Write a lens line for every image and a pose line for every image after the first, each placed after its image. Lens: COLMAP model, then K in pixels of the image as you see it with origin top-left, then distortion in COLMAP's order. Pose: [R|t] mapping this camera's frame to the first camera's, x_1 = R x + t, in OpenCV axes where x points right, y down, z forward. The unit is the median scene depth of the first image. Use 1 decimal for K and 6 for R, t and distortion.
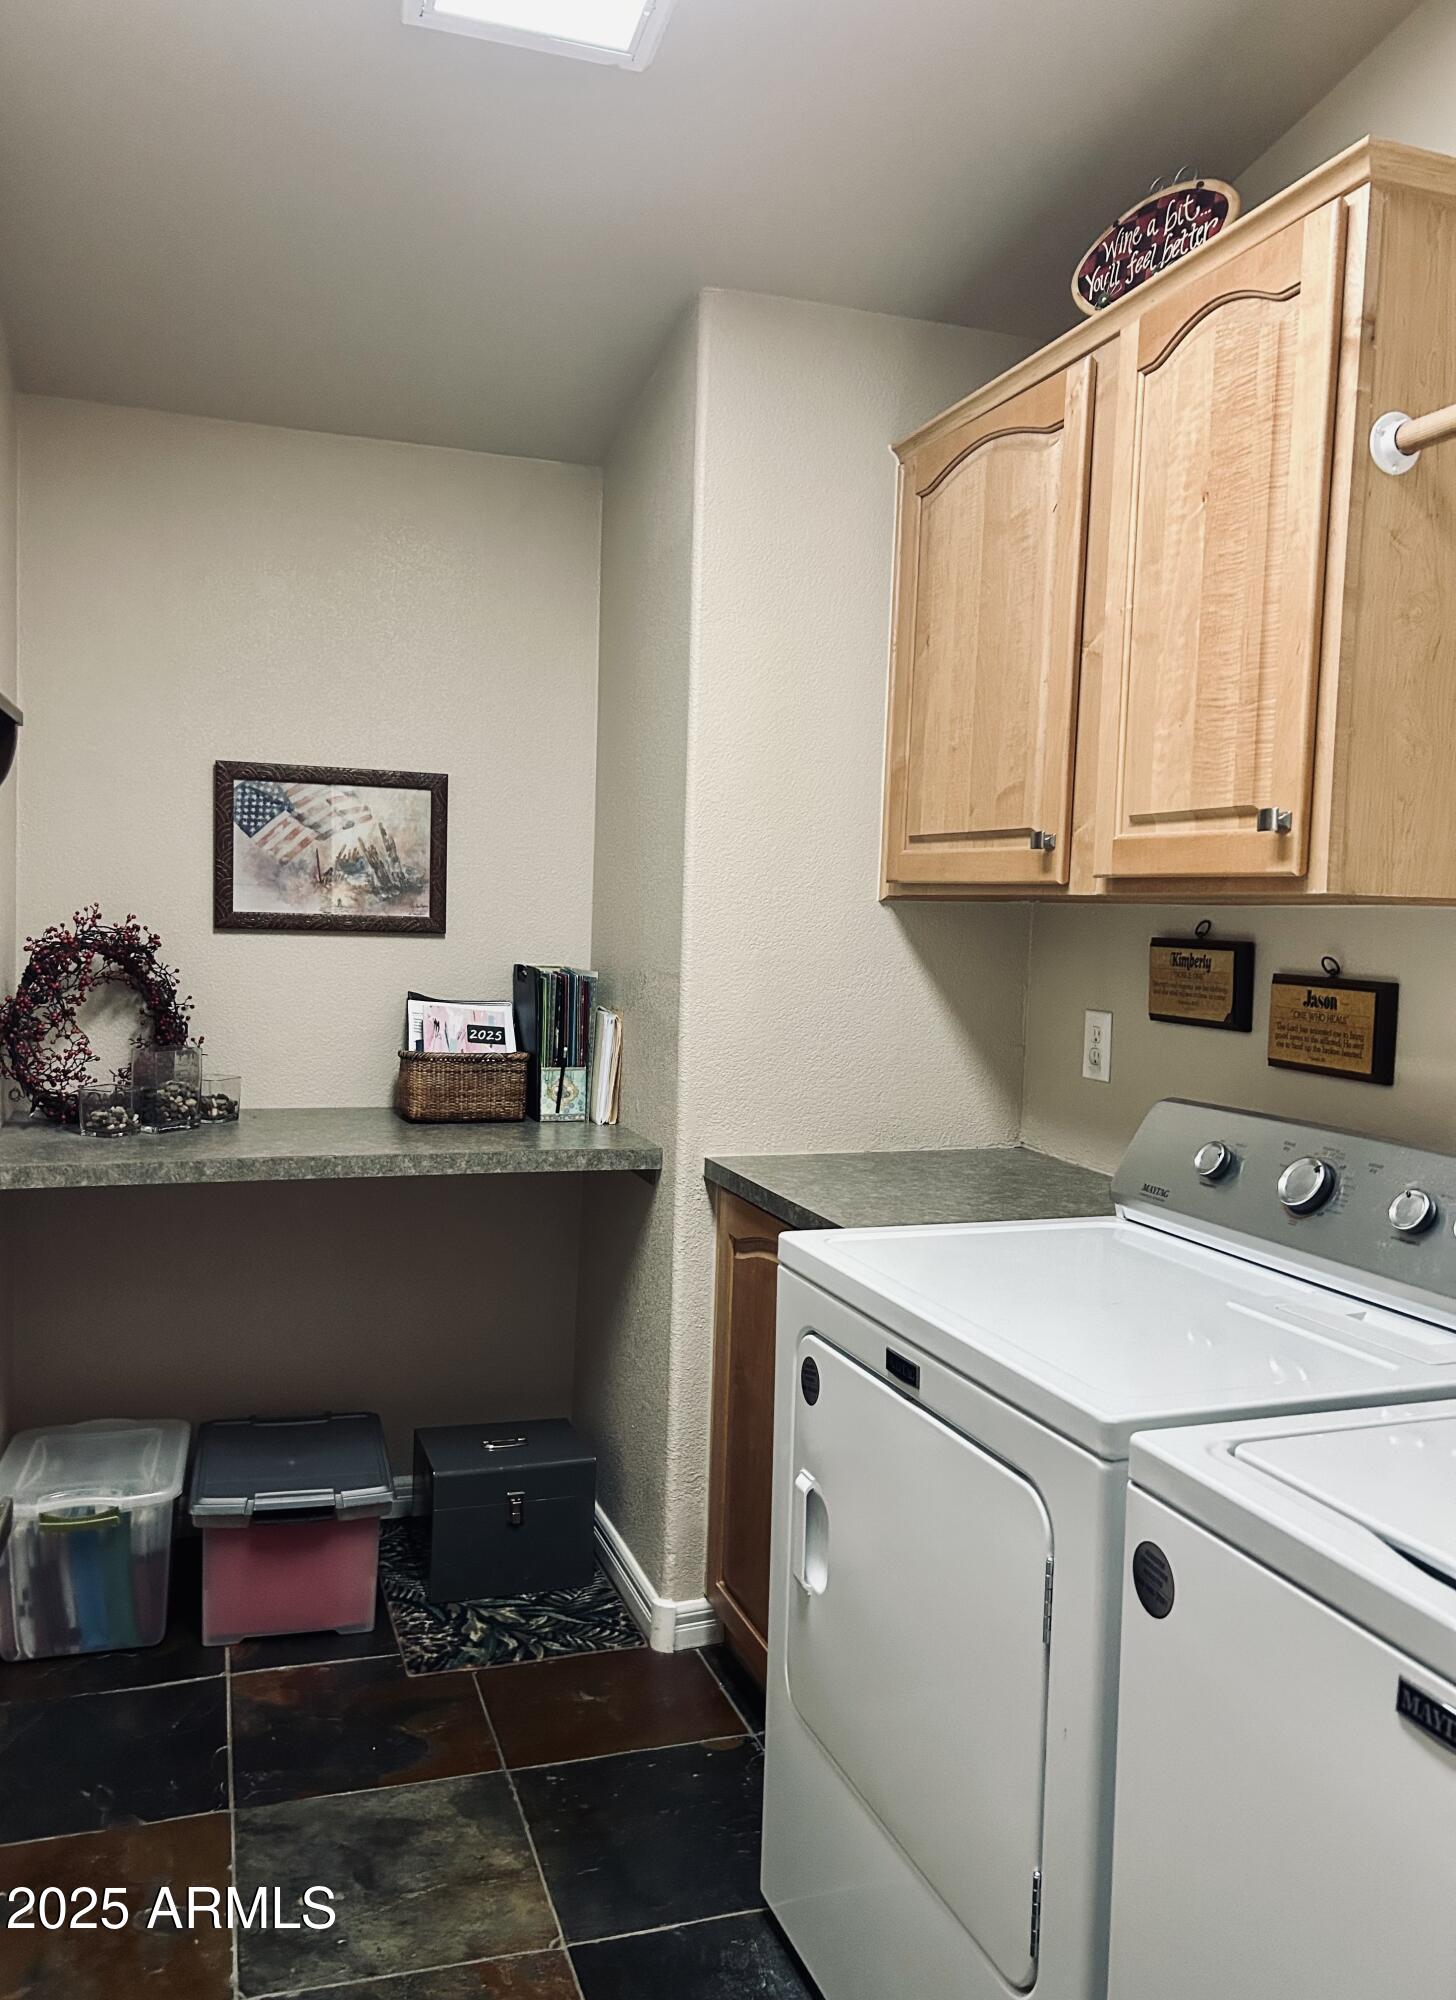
lens RADIAL K [[1481.5, 0, 728.0], [0, 1481.5, 1000.0], [0, 0, 1]] dist [0.032758, -0.048797]
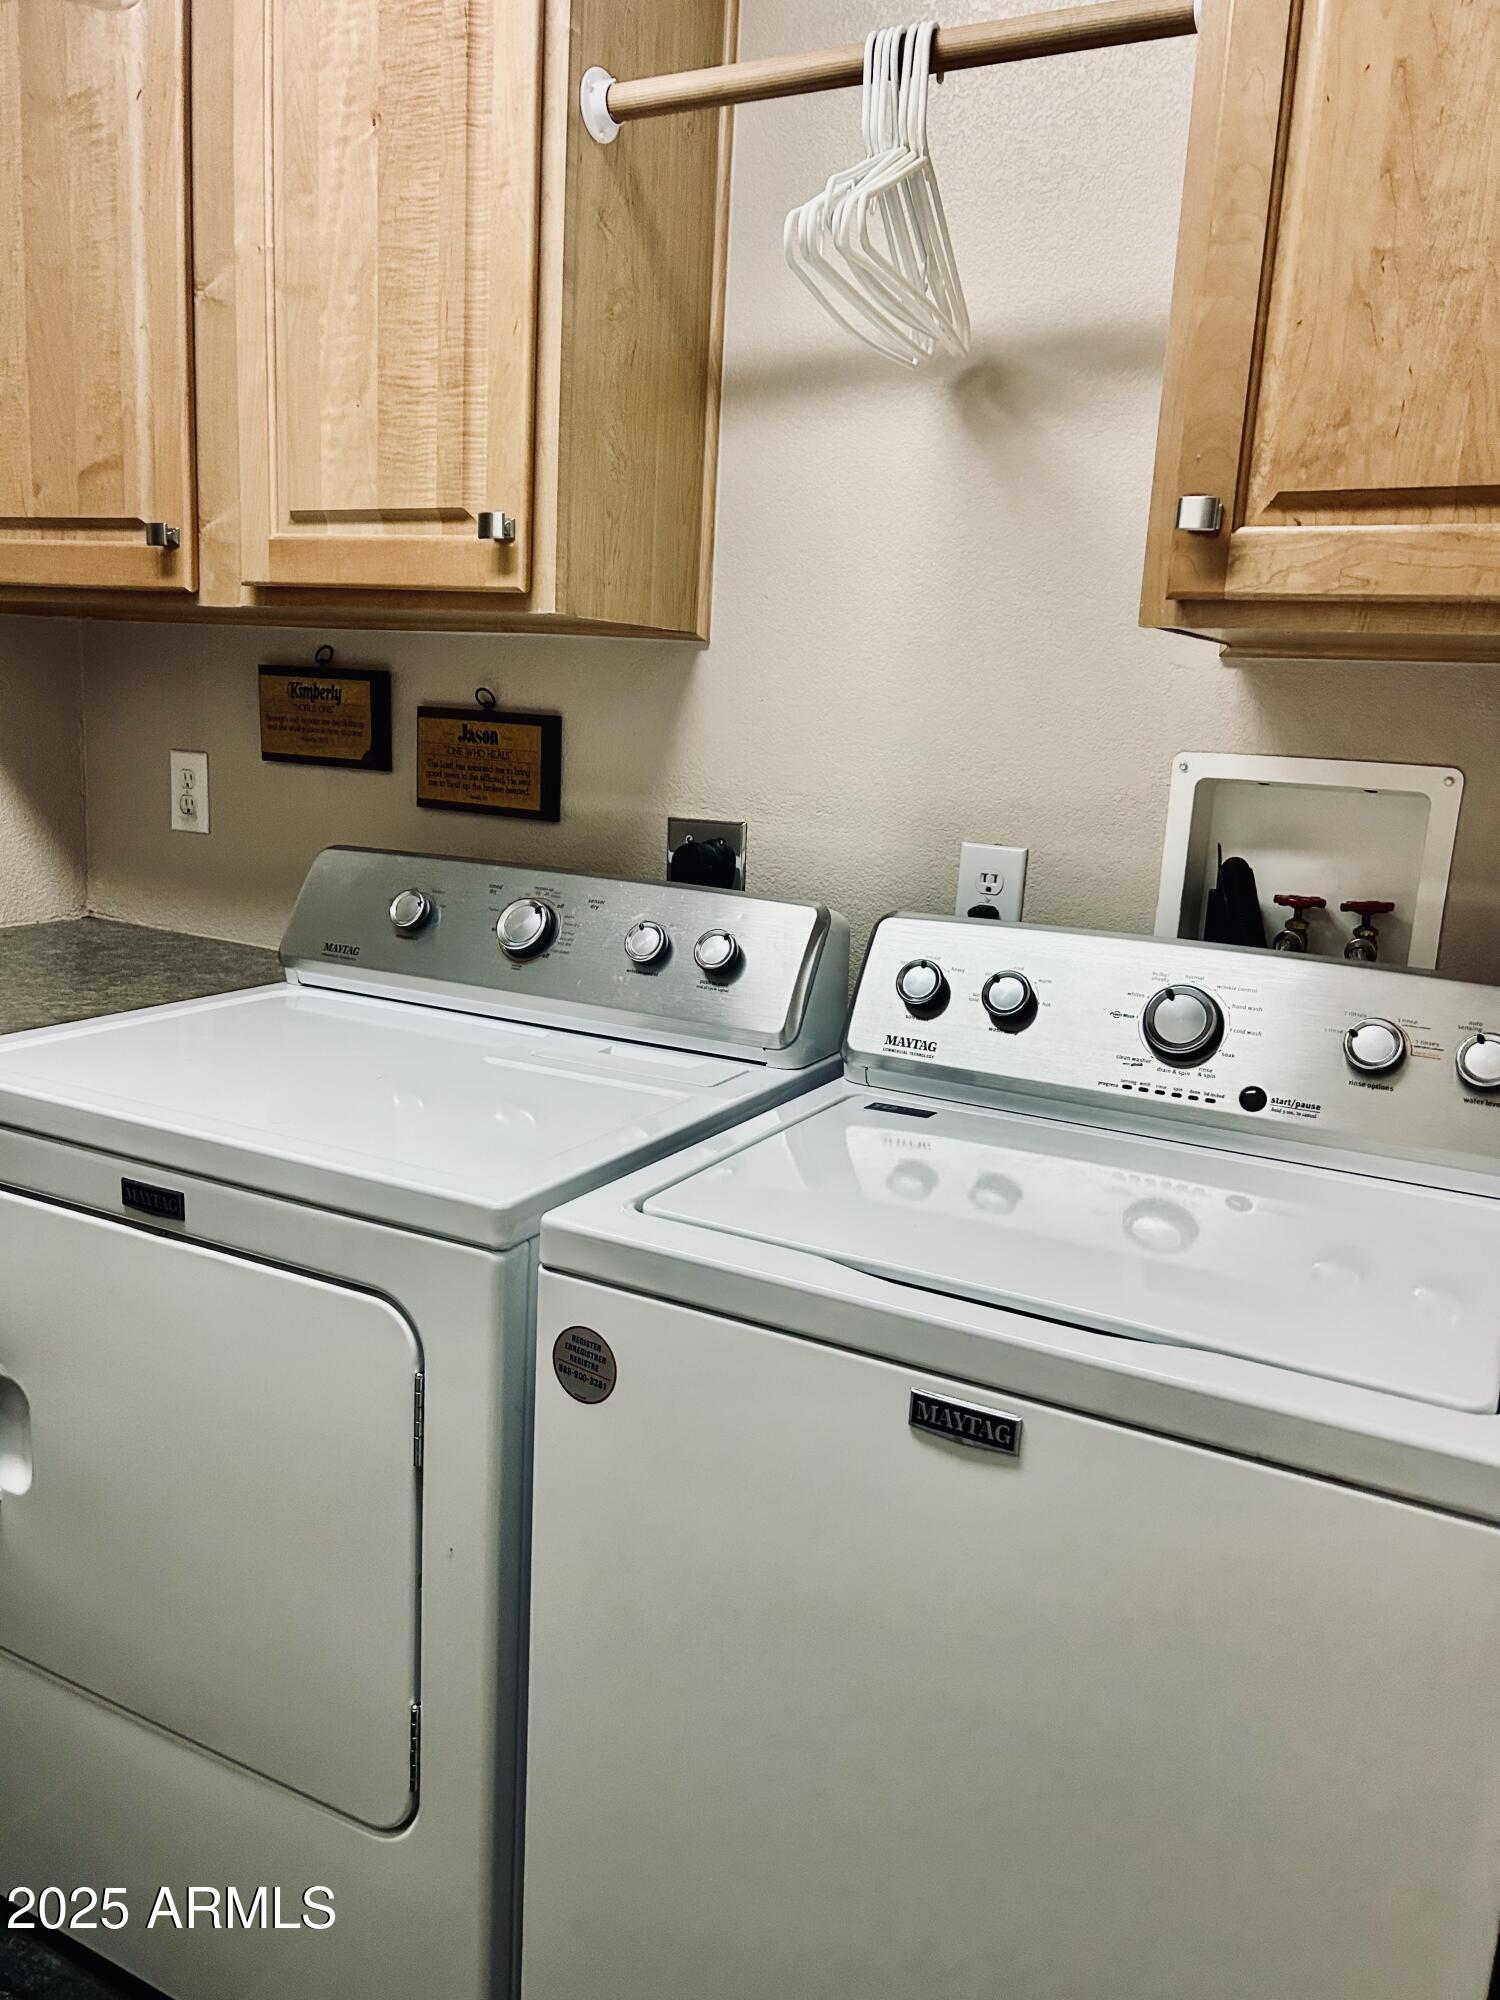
lens RADIAL K [[1495.4, 0, 750.0], [0, 1495.4, 1000.0], [0, 0, 1]] dist [0.043431, -0.051632]
pose [[0.749185, -0.119008, 0.651581, -0.129041], [0.010298, 0.985700, 0.168192, 0.008840], [-0.662280, -0.119297, 0.739698, 0.169175]]
